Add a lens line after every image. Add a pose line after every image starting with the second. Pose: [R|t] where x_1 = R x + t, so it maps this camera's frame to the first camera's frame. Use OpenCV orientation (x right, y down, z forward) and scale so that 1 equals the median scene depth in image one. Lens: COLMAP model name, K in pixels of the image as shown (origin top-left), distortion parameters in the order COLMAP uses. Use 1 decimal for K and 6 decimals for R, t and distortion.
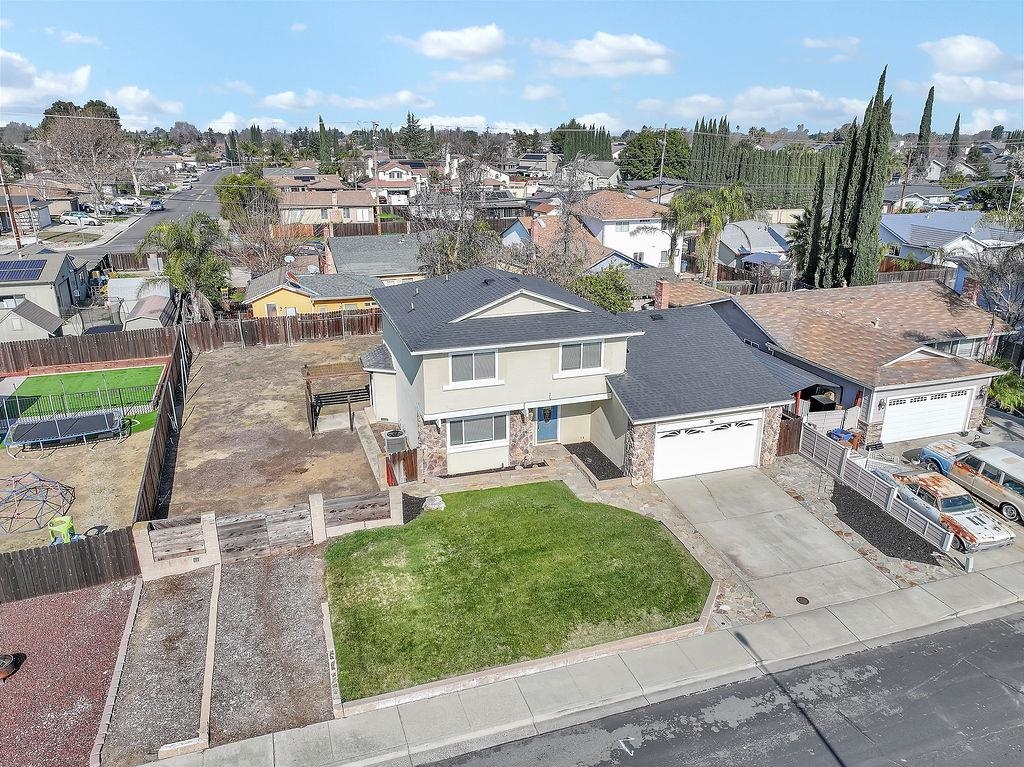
lens RADIAL K [[736.9, 0, 515.7], [0, 736.9, 379.7], [0, 0, 1]] dist [0.001532, 0.007591]
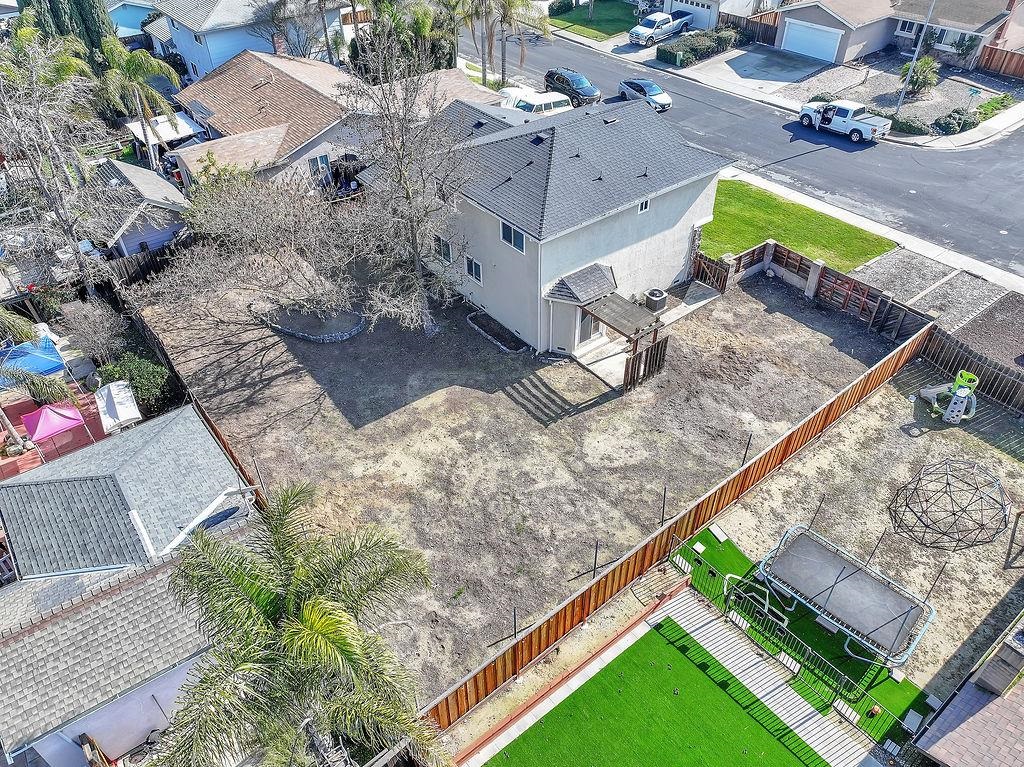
lens RADIAL K [[736.9, 0, 515.7], [0, 736.9, 379.7], [0, 0, 1]] dist [0.001532, 0.007591]
pose [[-0.336095, -0.600468, 0.725589, -1.018421], [0.316302, 0.653696, 0.687484, -0.686549], [-0.887126, 0.460565, -0.029774, 1.391633]]
